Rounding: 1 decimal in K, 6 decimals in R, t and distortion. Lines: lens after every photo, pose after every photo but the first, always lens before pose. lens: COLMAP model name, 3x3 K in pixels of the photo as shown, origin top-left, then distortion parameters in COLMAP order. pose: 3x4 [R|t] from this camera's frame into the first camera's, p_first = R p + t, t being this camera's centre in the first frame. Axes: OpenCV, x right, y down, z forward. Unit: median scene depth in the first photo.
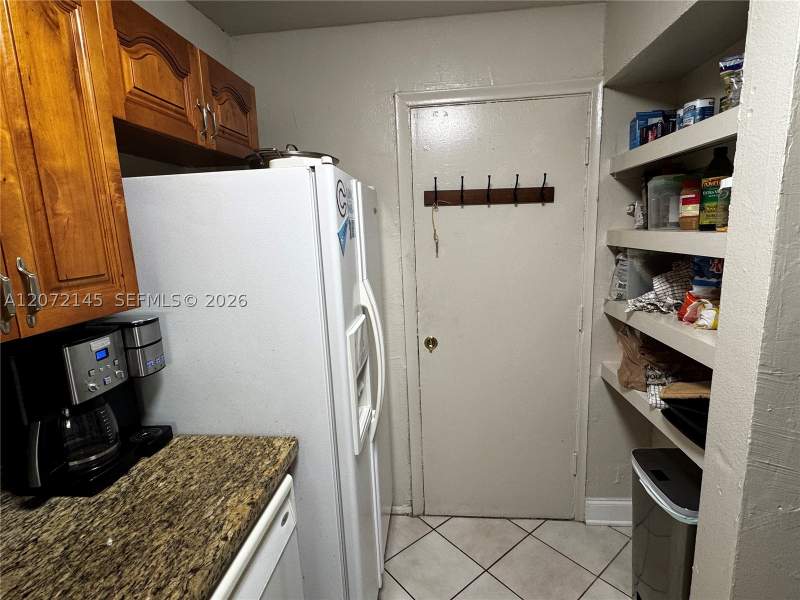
lens RADIAL K [[409.7, 0, 400.1], [0, 409.7, 298.5], [0, 0, 1]] dist [0.001623, -0.001037]
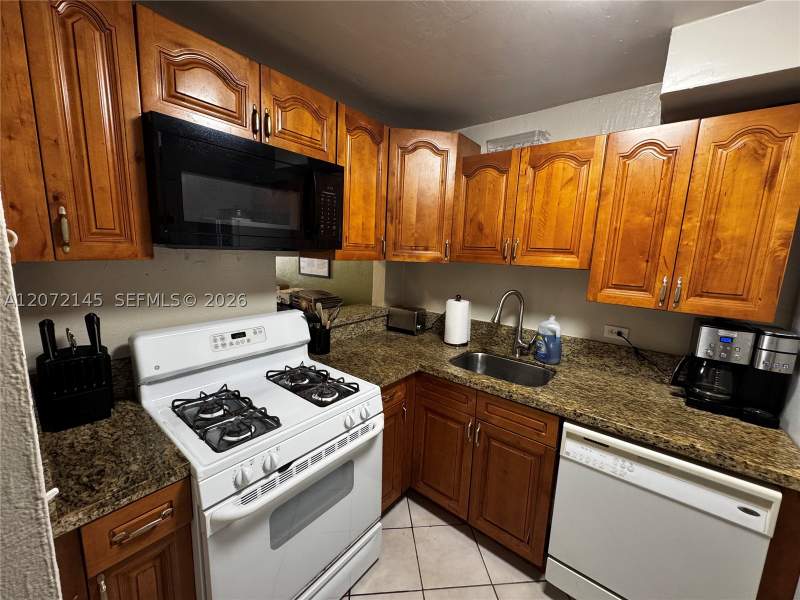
lens RADIAL K [[318.8, 0, 399.6], [0, 318.8, 301.1], [0, 0, 1]] dist [-0.000347, 0.000019]
pose [[-0.546325, 0.149220, -0.824174, 1.148233], [-0.165091, 0.945513, 0.280624, -0.174535], [0.821142, 0.289376, -0.491923, 0.506638]]
